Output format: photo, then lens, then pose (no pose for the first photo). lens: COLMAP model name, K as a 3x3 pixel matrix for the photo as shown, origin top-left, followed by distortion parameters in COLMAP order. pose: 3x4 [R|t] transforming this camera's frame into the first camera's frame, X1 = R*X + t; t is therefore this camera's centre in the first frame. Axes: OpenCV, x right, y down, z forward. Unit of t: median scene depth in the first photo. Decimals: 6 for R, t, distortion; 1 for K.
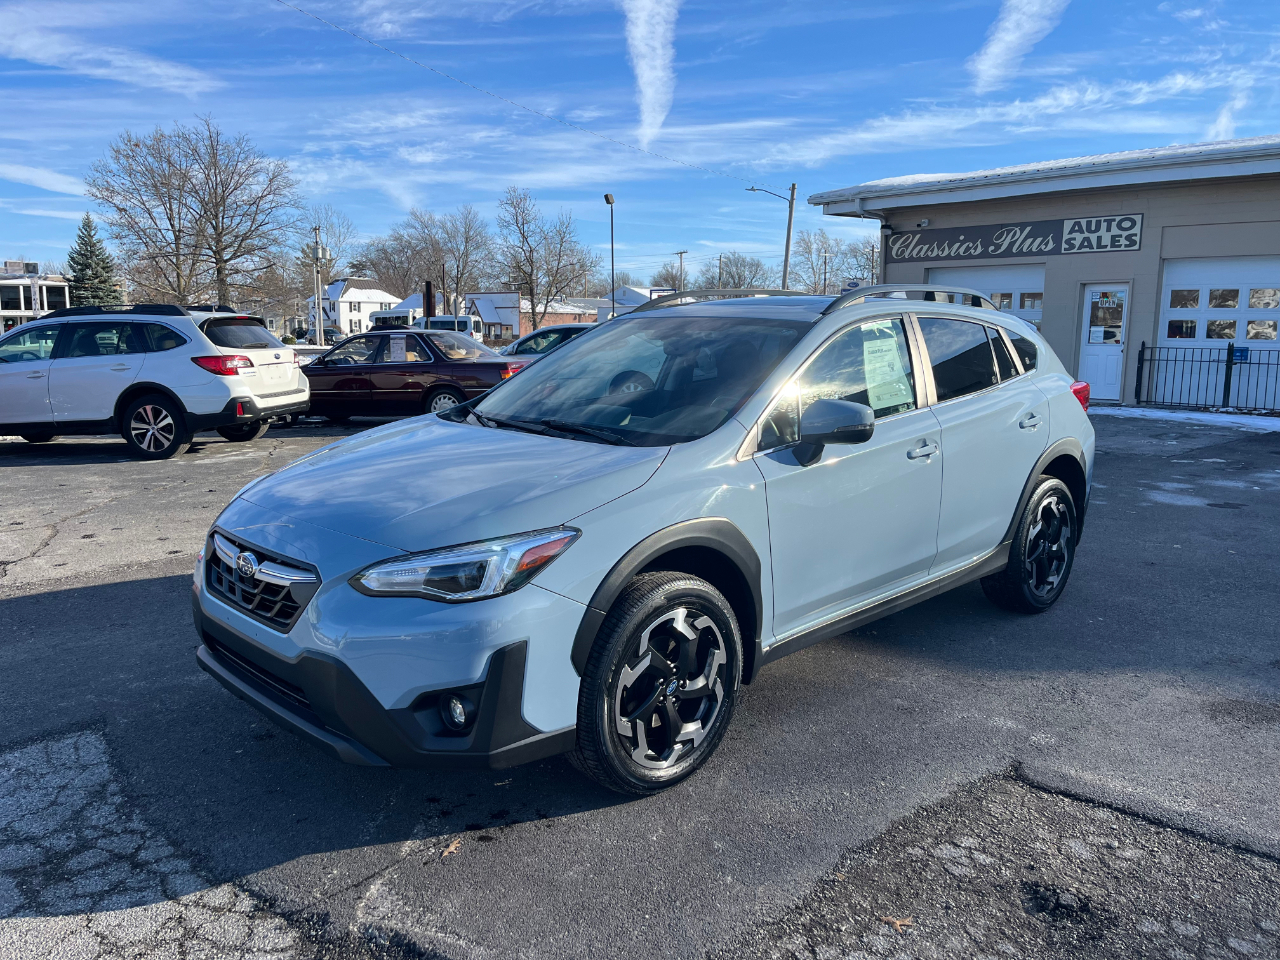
lens RADIAL K [[1003.2, 0, 638.8], [0, 1003.2, 462.7], [0, 0, 1]] dist [0.095781, -0.135406]
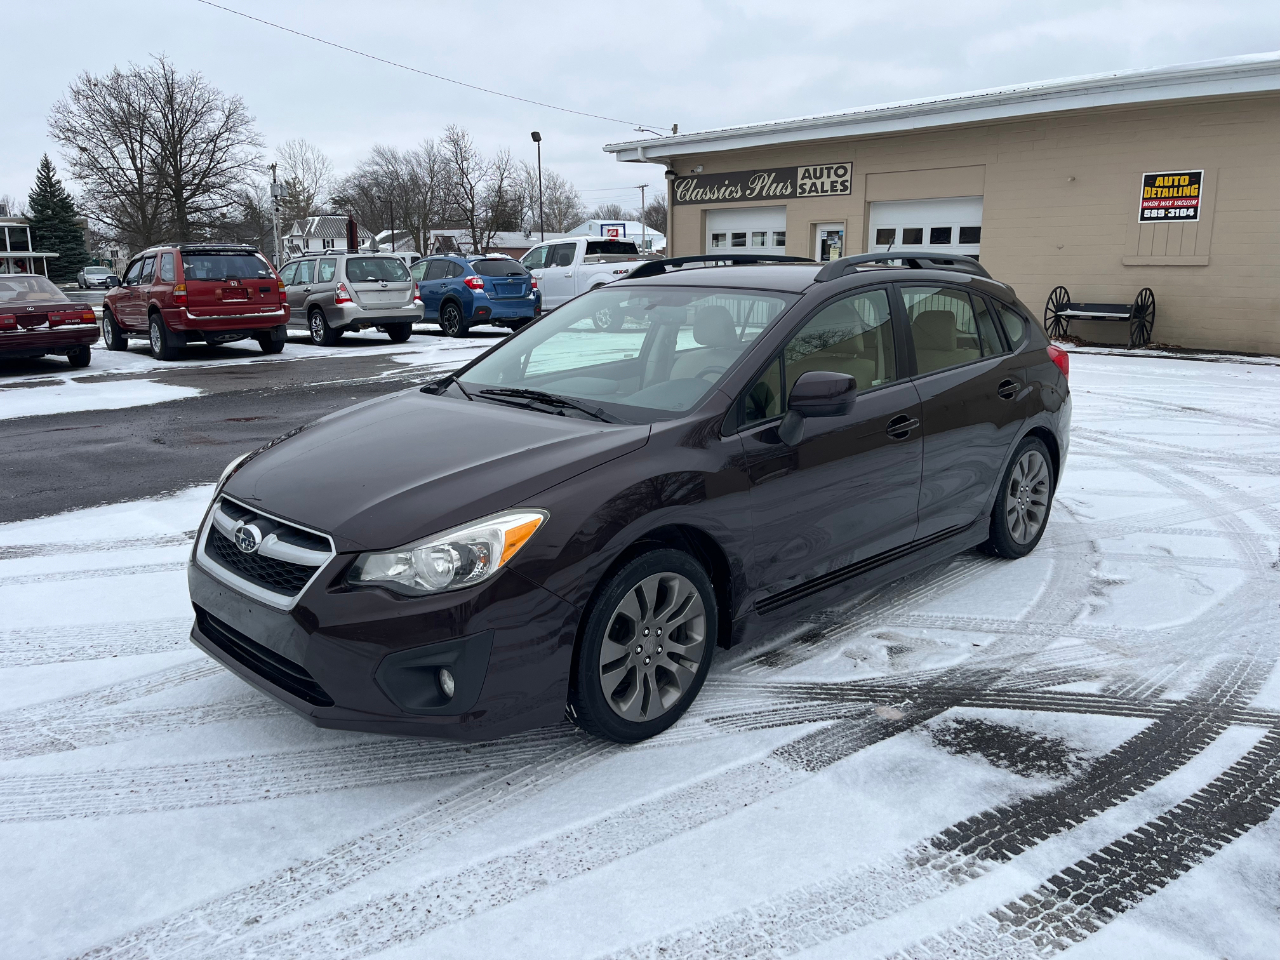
lens RADIAL K [[1003.2, 0, 646.7], [0, 1003.2, 462.2], [0, 0, 1]] dist [0.095781, -0.135406]
pose [[0.999941, -0.010904, -0.000165, 0.218857], [0.010892, 0.997913, 0.063646, 0.016830], [-0.000529, -0.063644, 0.997973, -0.142776]]
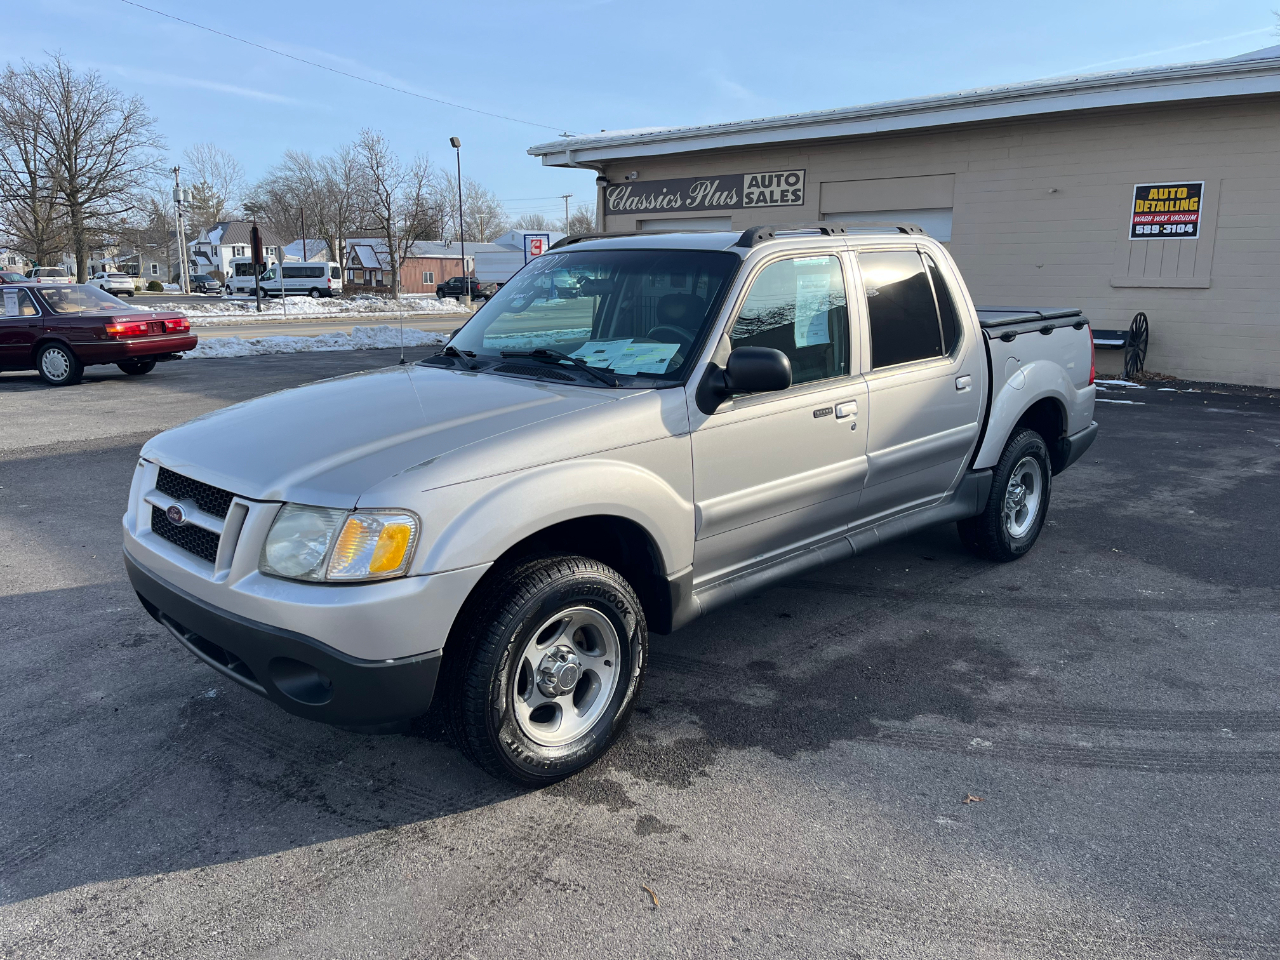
lens RADIAL K [[1003.2, 0, 635.8], [0, 1003.2, 464.6], [0, 0, 1]] dist [0.095781, -0.135406]
pose [[0.997815, -0.015603, 0.064201, 0.212299], [0.011991, 0.998344, 0.056257, -0.001997], [-0.064972, -0.055365, 0.996350, -0.033340]]
